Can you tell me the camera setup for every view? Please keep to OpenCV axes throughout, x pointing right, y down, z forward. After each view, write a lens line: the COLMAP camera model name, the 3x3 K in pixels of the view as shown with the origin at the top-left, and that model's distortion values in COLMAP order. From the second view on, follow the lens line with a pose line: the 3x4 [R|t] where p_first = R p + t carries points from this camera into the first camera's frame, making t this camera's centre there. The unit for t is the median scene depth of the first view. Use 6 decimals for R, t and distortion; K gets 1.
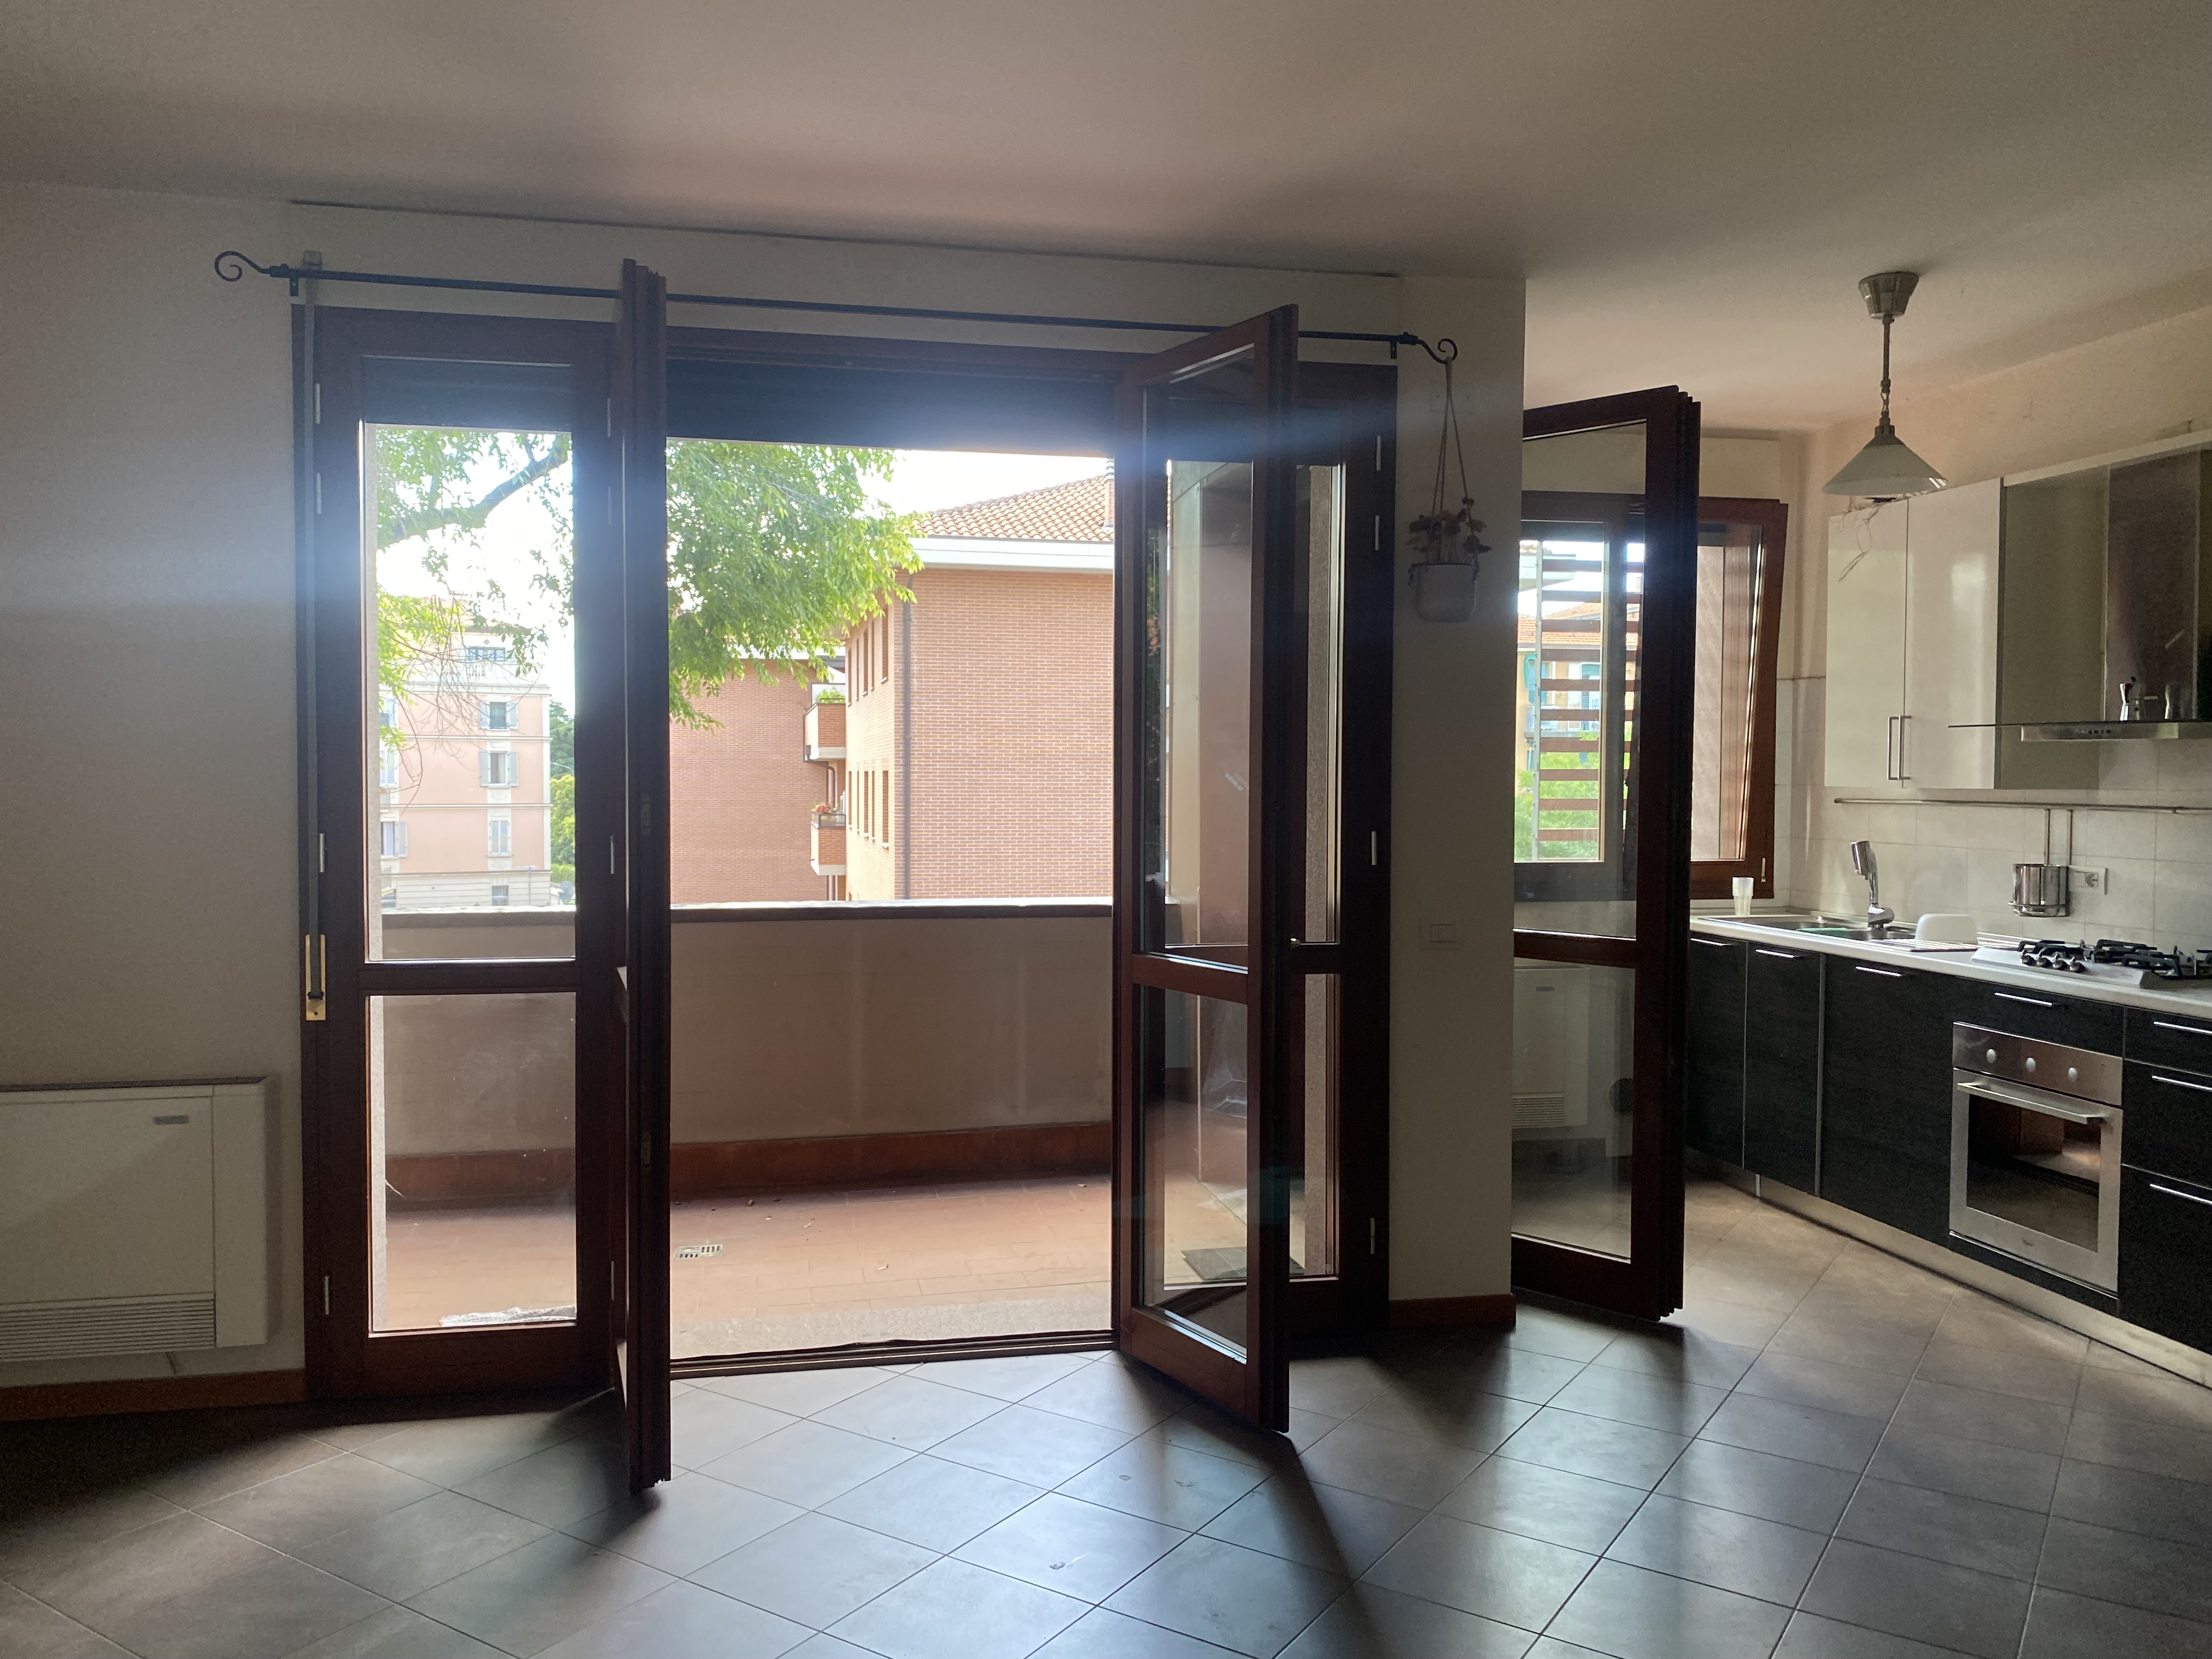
lens RADIAL K [[1678.7, 0, 1096.9], [0, 1678.7, 829.0], [0, 0, 1]] dist [0.030453, -0.041925]
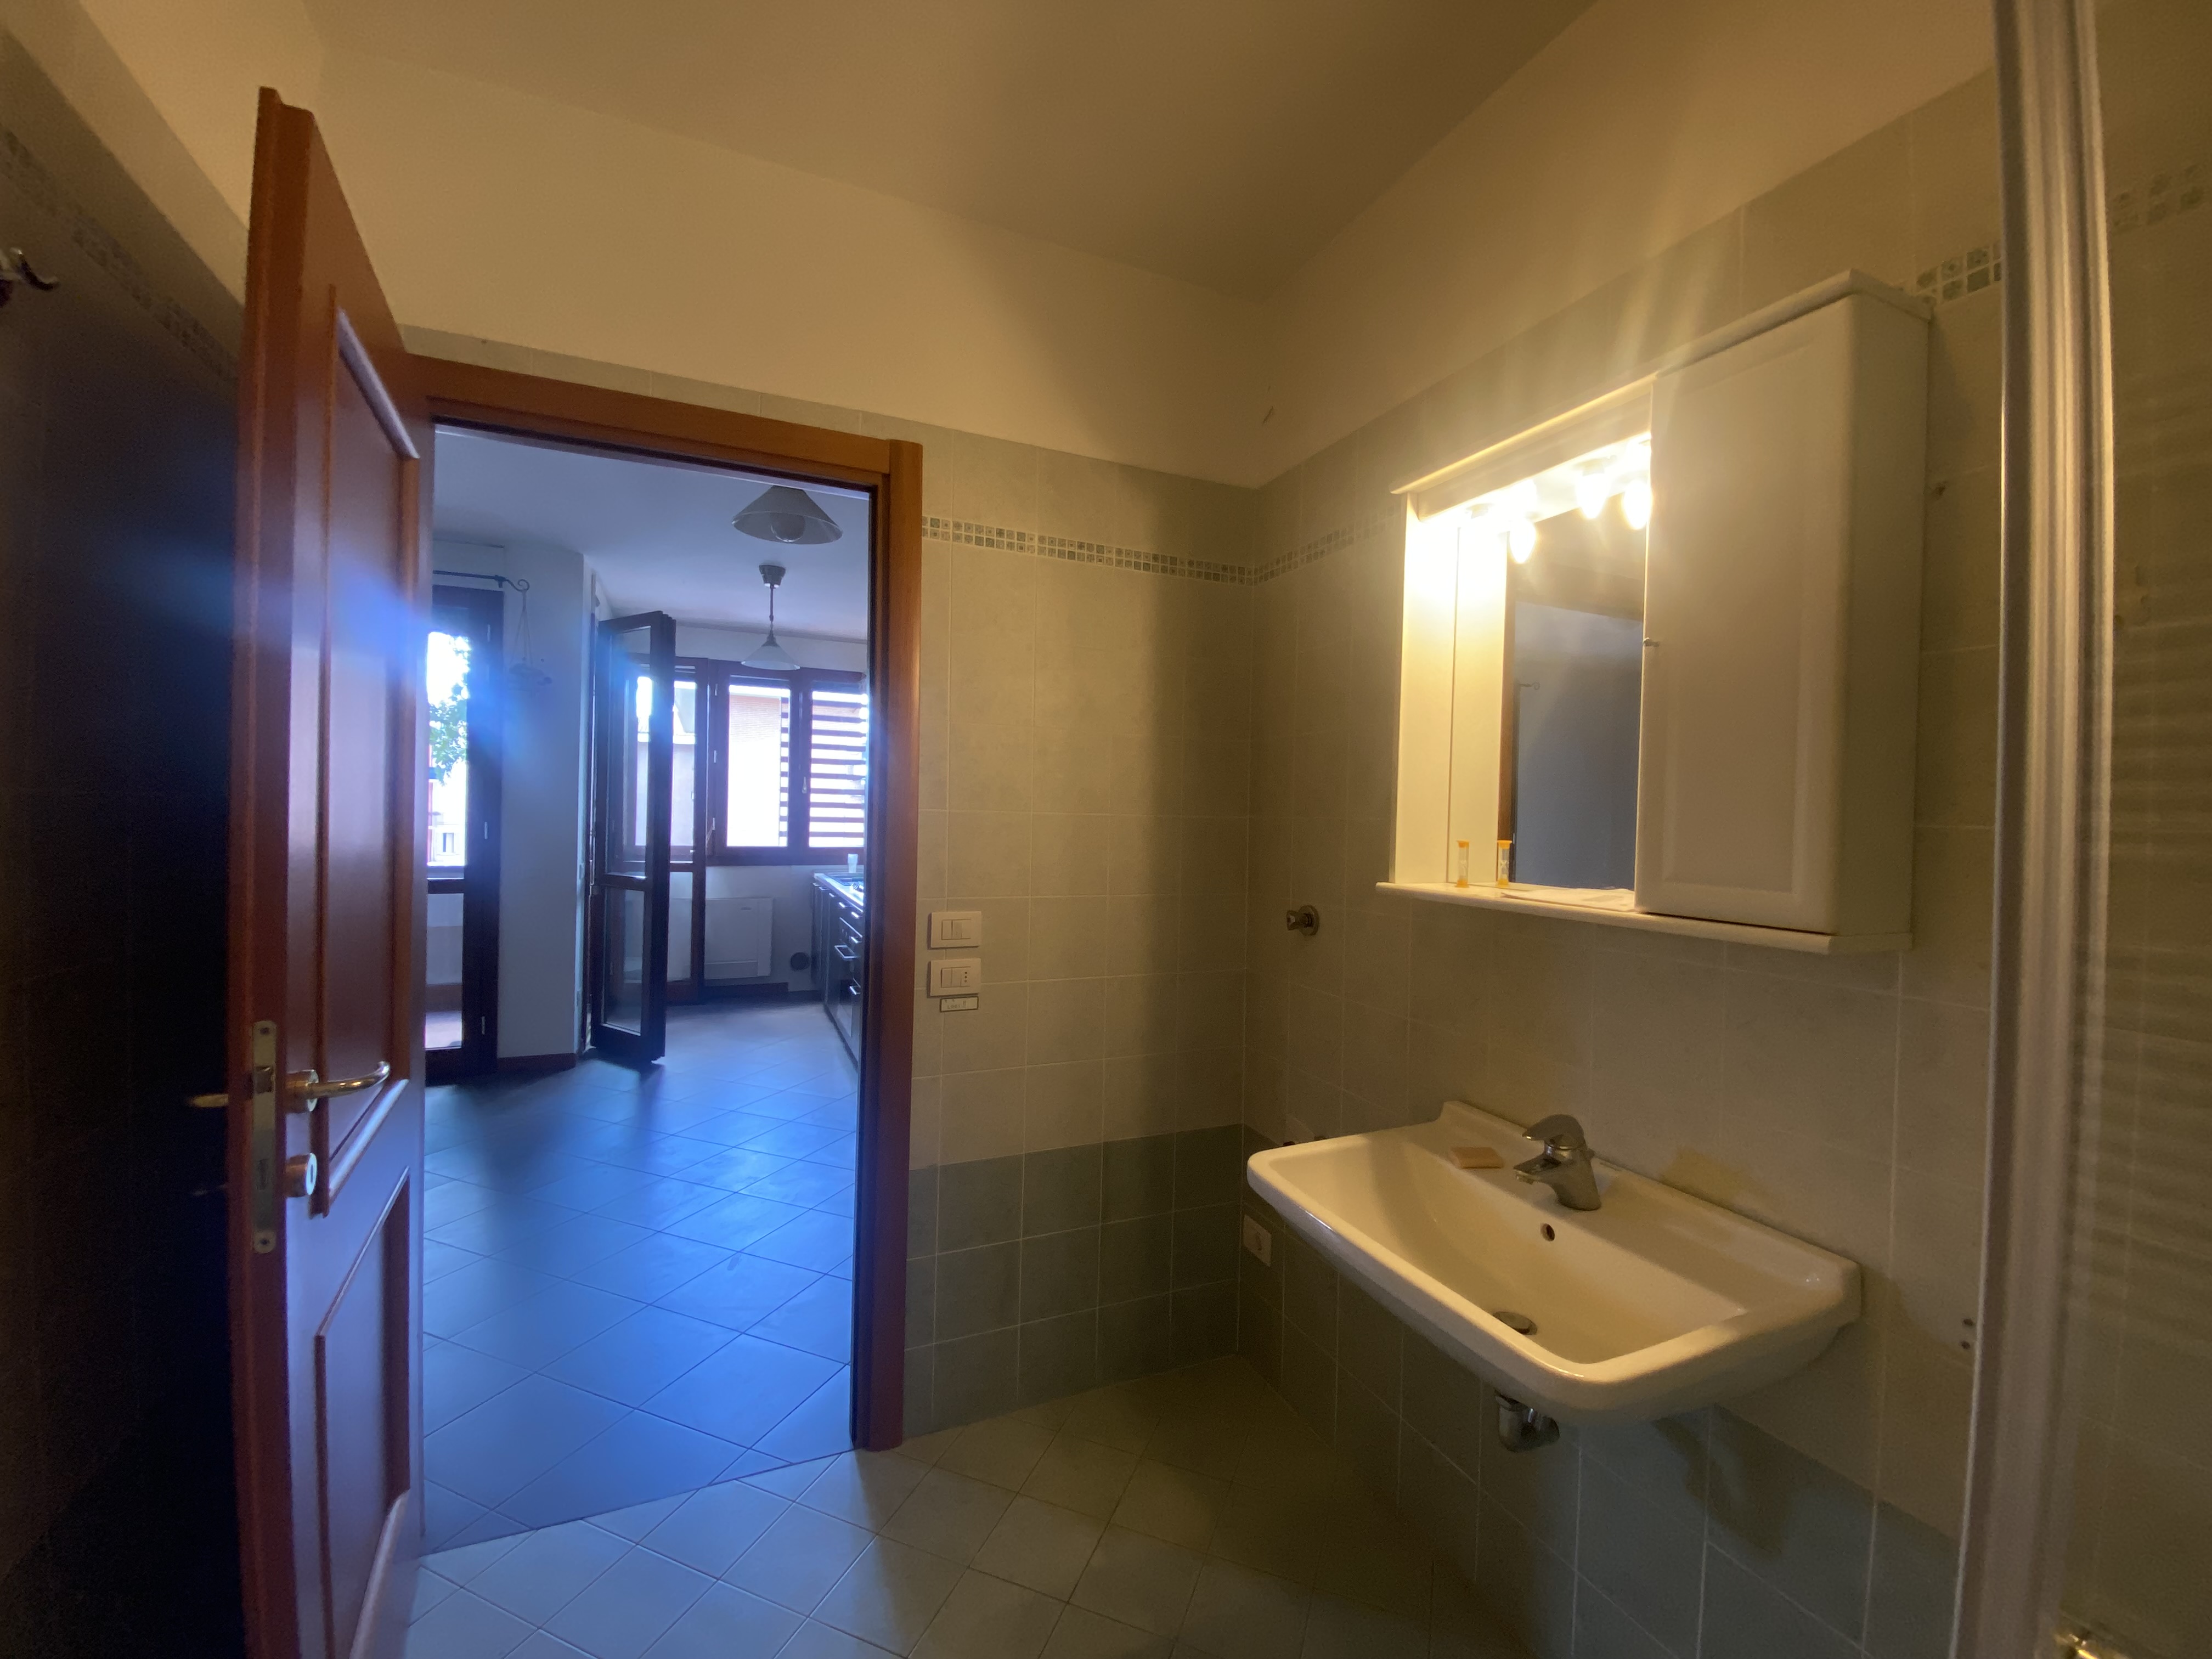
lens RADIAL K [[887.9, 0, 1116.9], [0, 887.9, 828.0], [0, 0, 1]] dist [0.000076, -0.003287]
pose [[0.974640, 0.013094, 0.223394, 0.645041], [-0.009128, 0.999782, -0.018777, 0.019988], [-0.223591, 0.016262, 0.974547, -0.188573]]
